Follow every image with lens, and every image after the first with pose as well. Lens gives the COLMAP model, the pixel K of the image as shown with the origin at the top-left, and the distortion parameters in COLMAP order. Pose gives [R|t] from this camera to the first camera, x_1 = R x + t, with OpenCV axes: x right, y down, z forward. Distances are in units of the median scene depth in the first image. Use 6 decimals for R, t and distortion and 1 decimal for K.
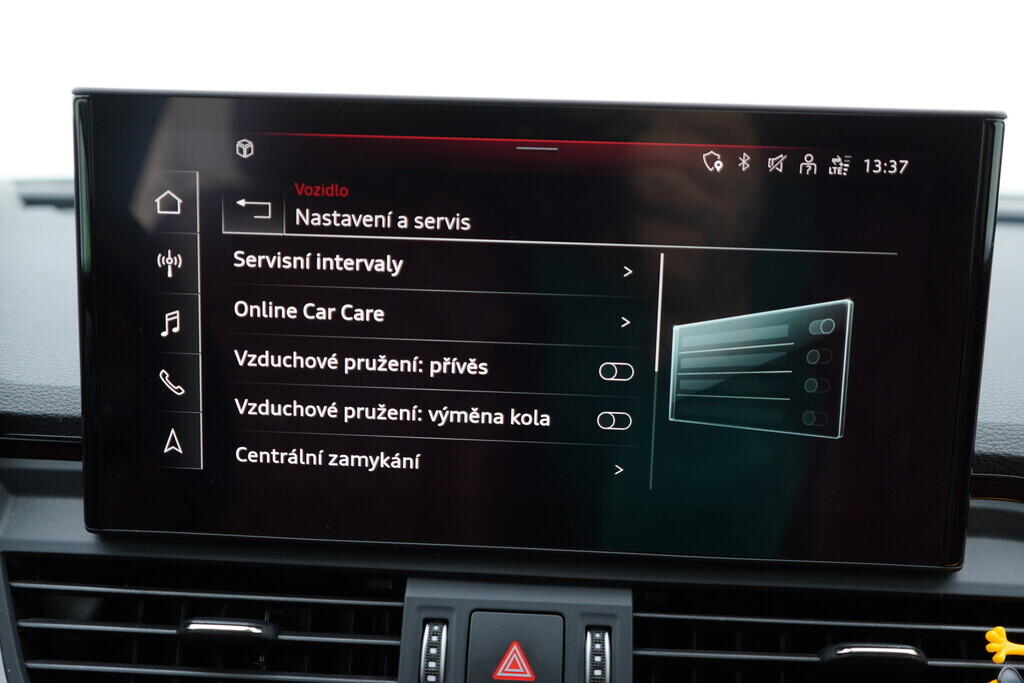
lens RADIAL K [[1073.0, 0, 509.2], [0, 1073.0, 338.0], [0, 0, 1]] dist [0.005220, 0.000000]
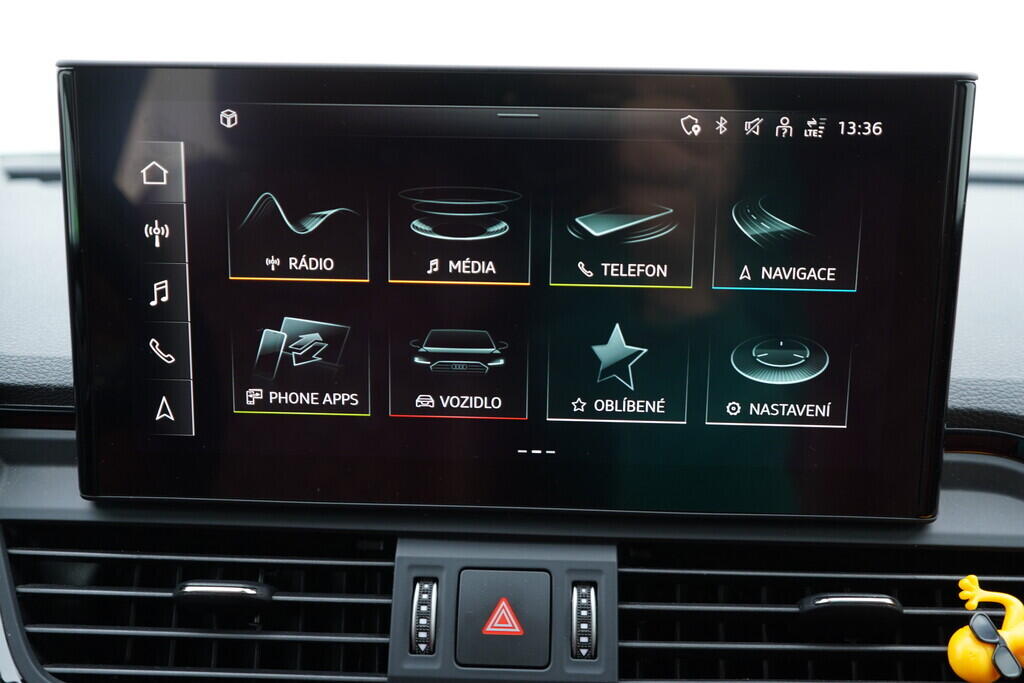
lens RADIAL K [[1073.0, 0, 514.0], [0, 1073.0, 339.3], [0, 0, 1]] dist [0.005220, 0.000000]
pose [[0.999824, -0.014887, 0.011391, 0.007568], [0.014537, 0.999436, 0.030267, 0.004400], [-0.011836, -0.030096, 0.999477, -0.019547]]
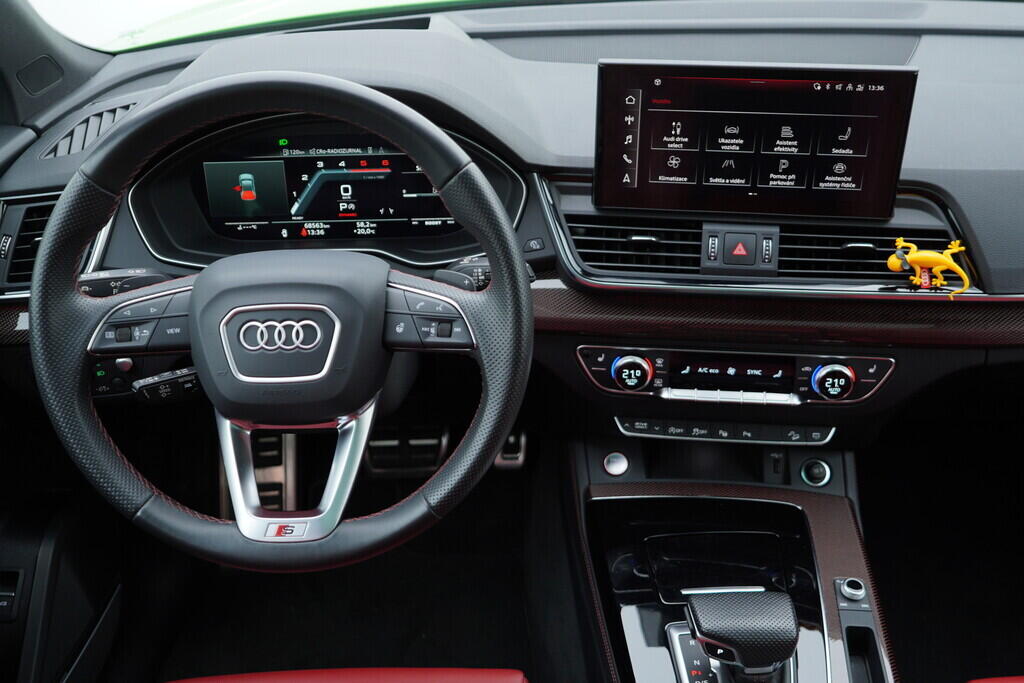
lens RADIAL K [[1073.0, 0, 517.7], [0, 1073.0, 334.7], [0, 0, 1]] dist [0.005220, 0.000000]
pose [[0.997415, 0.004643, -0.071711, -0.404465], [0.019776, 0.941644, 0.336030, -0.509625], [0.069086, -0.336579, 0.939117, -1.999370]]
